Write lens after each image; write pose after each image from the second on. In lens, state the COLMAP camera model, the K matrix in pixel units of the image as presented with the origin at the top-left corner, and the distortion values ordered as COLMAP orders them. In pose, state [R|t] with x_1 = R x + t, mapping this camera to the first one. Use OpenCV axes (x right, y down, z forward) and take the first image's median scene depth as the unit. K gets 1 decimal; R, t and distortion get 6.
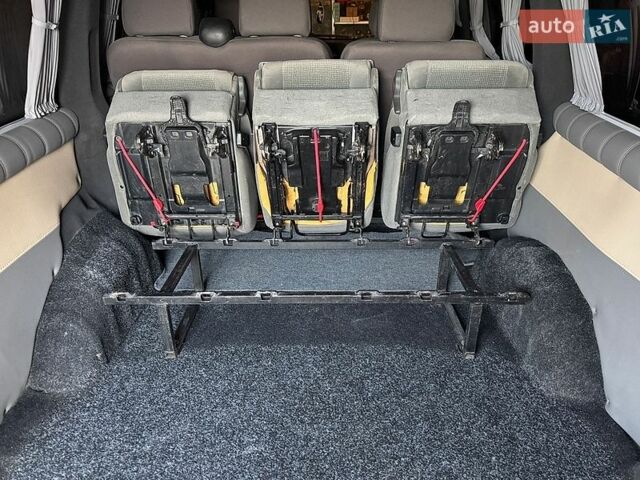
lens RADIAL K [[463.9, 0, 318.8], [0, 463.9, 239.3], [0, 0, 1]] dist [0.013005, -0.012110]
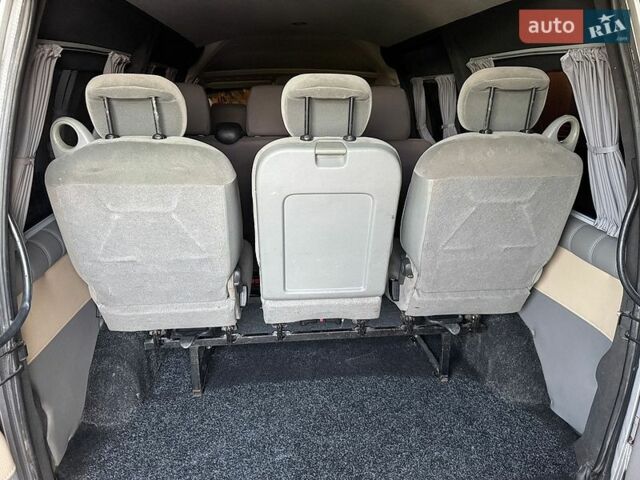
lens RADIAL K [[463.9, 0, 320.6], [0, 463.9, 240.2], [0, 0, 1]] dist [0.013005, -0.012110]
pose [[0.993529, -0.024735, 0.110851, -0.145458], [0.044055, 0.983512, -0.175393, 0.098222], [-0.104685, 0.179142, 0.978238, -0.270367]]
